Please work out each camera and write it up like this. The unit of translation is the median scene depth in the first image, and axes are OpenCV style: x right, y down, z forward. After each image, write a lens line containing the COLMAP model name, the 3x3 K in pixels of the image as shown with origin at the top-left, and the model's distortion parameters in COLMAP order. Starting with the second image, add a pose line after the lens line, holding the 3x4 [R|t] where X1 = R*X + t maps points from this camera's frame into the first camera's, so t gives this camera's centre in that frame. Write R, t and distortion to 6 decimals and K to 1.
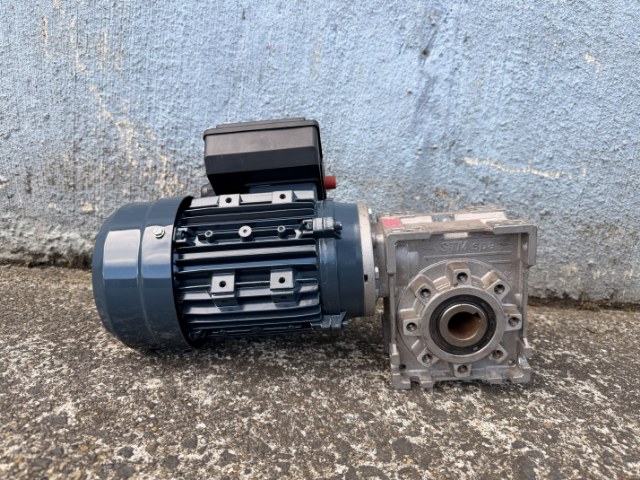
lens RADIAL K [[464.4, 0, 313.9], [0, 464.4, 242.2], [0, 0, 1]] dist [0.048514, -0.100875]
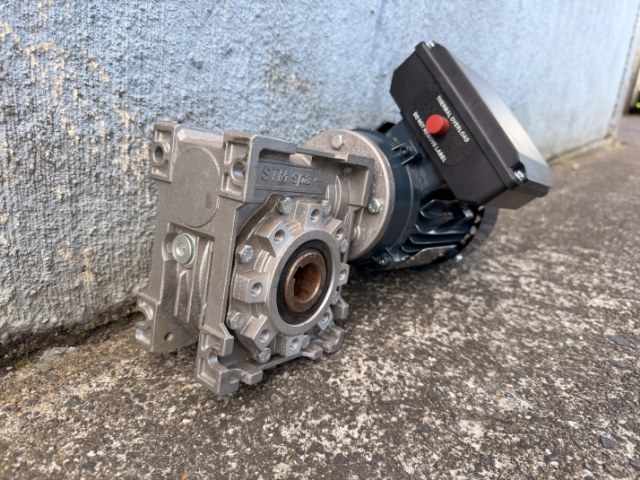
lens RADIAL K [[475.3, 0, 319.2], [0, 475.3, 247.5], [0, 0, 1]] dist [-0.057292, 0.039665]
pose [[0.636558, -0.301126, 0.710012, -0.650466], [0.190742, 0.953494, 0.233382, -0.124191], [-0.747269, -0.013132, 0.664392, 0.491070]]
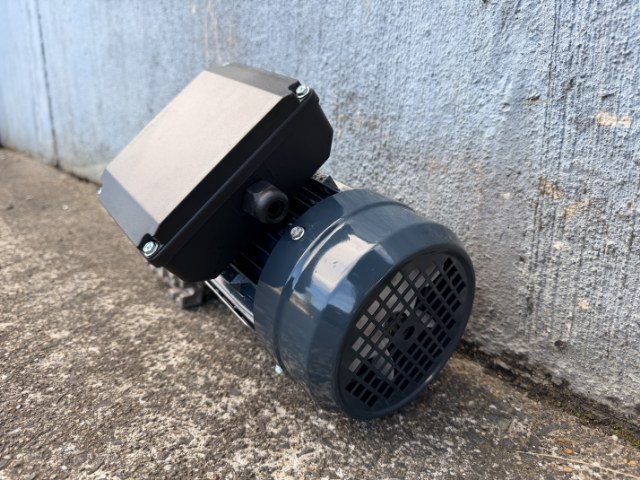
lens RADIAL K [[468.8, 0, 320.9], [0, 468.8, 243.0], [0, 0, 1]] dist [-0.023506, -0.005857]
pose [[0.596506, 0.131238, -0.791806, 0.579532], [-0.165623, 0.985435, 0.038560, -0.029620], [0.785334, 0.108140, 0.609554, 0.562286]]
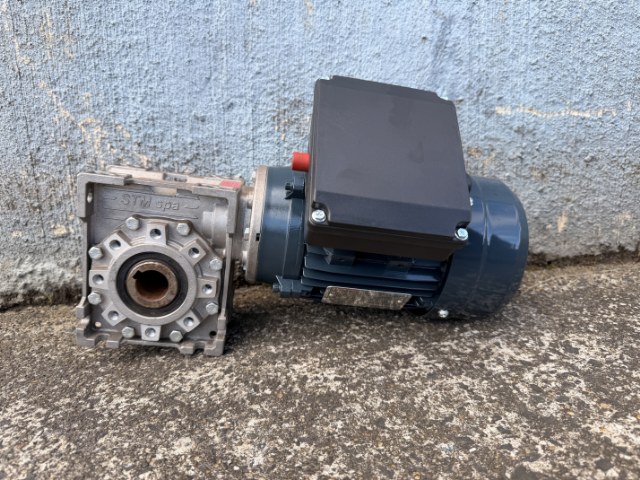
lens RADIAL K [[470.3, 0, 320.0], [0, 470.3, 240.0], [0, 0, 1]] dist [-0.014671, -0.001128]
pose [[0.987917, -0.149304, 0.041569, -0.072165], [0.148259, 0.988575, 0.027186, -0.012561], [-0.045153, -0.020695, 0.998766, 0.162267]]
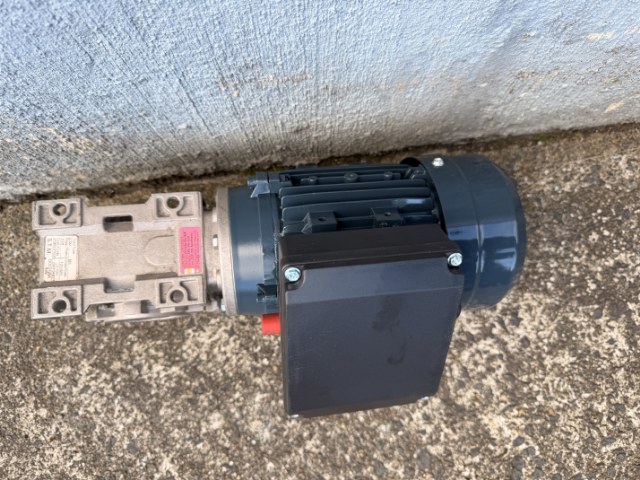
lens RADIAL K [[468.8, 0, 320.9], [0, 468.8, 243.0], [0, 0, 1]] dist [-0.023506, -0.005857]
pose [[0.985880, -0.105167, -0.130310, 0.086146], [0.161080, 0.382941, 0.909621, -0.639945], [-0.045761, -0.917767, 0.394474, 0.657844]]
